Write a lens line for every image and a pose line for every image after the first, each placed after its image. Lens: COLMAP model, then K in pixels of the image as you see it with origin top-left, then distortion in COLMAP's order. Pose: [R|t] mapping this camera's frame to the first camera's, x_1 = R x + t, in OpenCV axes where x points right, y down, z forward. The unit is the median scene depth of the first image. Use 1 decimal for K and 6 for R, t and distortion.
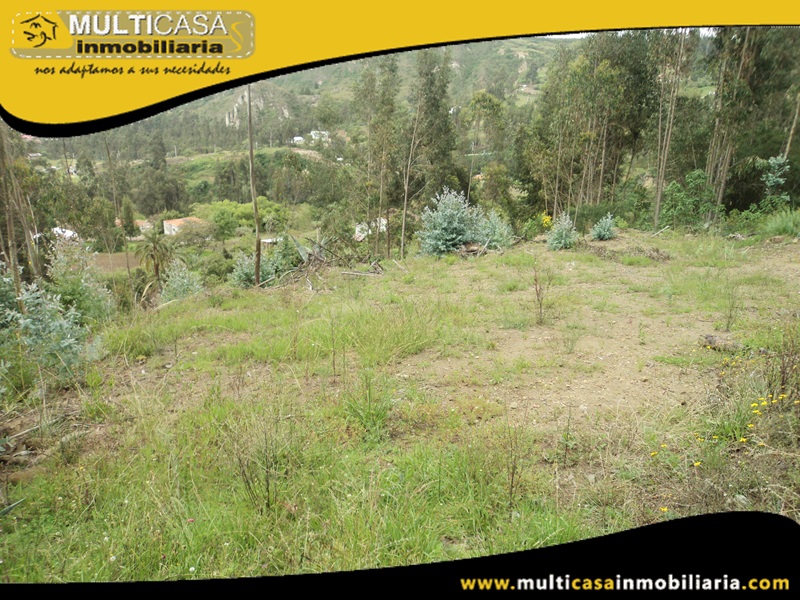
lens RADIAL K [[646.3, 0, 401.6], [0, 646.3, 296.4], [0, 0, 1]] dist [-0.010037, 0.000918]
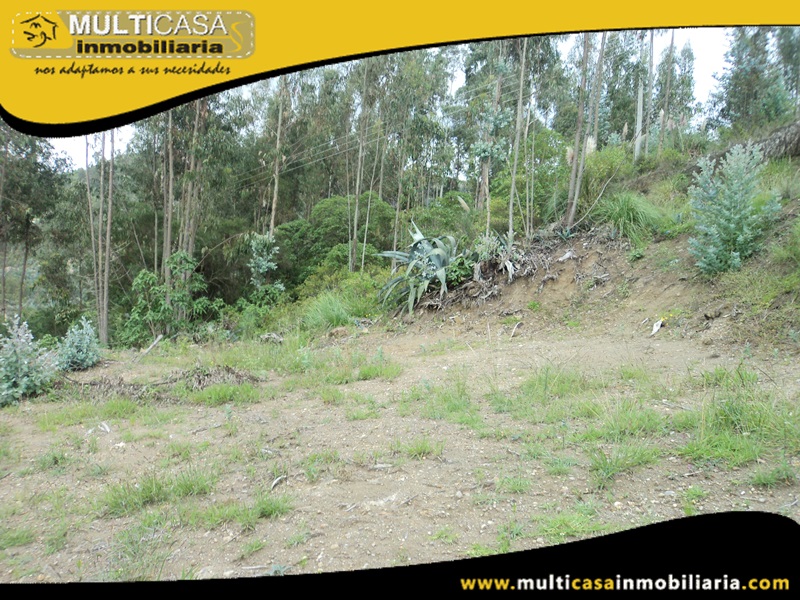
lens RADIAL K [[646.3, 0, 401.6], [0, 646.3, 296.4], [0, 0, 1]] dist [-0.010037, 0.000918]
pose [[0.571945, -0.047237, 0.818931, 0.028257], [0.207151, 0.974300, -0.088476, -0.035578], [-0.793705, 0.220246, 0.567031, 0.382665]]
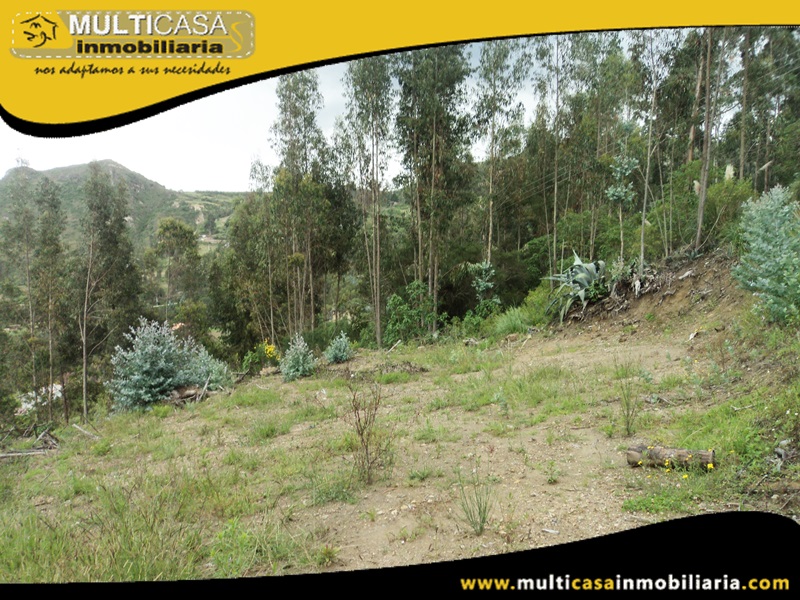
lens RADIAL K [[646.3, 0, 401.6], [0, 646.3, 296.4], [0, 0, 1]] dist [-0.010037, 0.000918]
pose [[0.888044, -0.078756, 0.452963, -0.002033], [0.176609, 0.968065, -0.177929, -0.003256], [-0.424485, 0.238006, 0.873593, 0.145724]]
